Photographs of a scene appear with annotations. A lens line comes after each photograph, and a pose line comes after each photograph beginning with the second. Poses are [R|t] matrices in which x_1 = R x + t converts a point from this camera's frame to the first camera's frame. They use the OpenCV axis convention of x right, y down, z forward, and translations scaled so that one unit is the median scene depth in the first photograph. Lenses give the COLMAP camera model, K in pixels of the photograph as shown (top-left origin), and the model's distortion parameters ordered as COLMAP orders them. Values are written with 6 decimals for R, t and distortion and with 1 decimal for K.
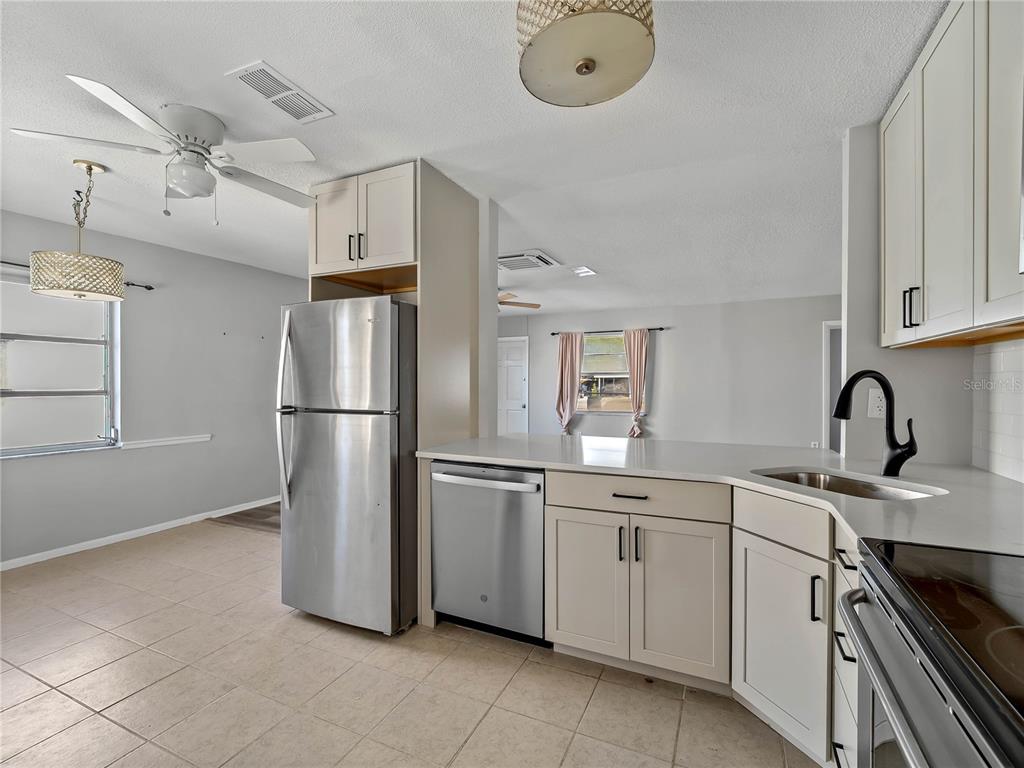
lens RADIAL K [[469.8, 0, 509.8], [0, 469.8, 392.2], [0, 0, 1]] dist [0.000476, -0.000173]
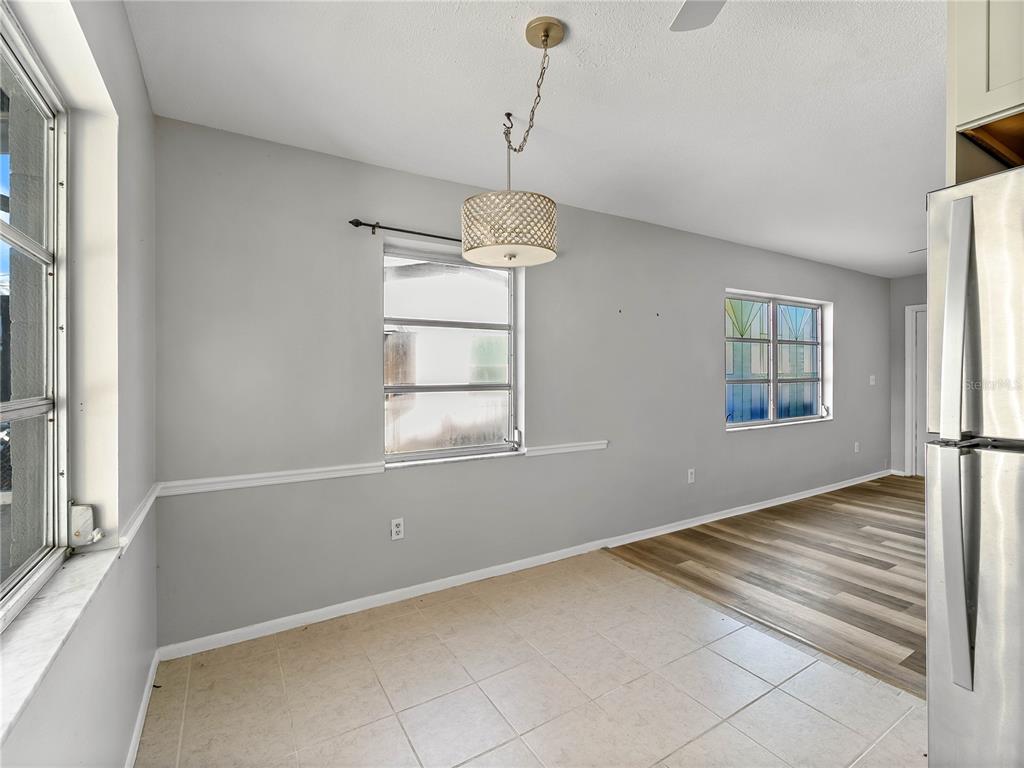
lens RADIAL K [[469.8, 0, 509.8], [0, 469.8, 392.2], [0, 0, 1]] dist [0.000476, -0.000173]
pose [[0.828872, 0.020838, -0.559050, -0.388598], [-0.008952, 0.999672, 0.023989, -0.009823], [0.559367, -0.014880, 0.828787, 0.303064]]
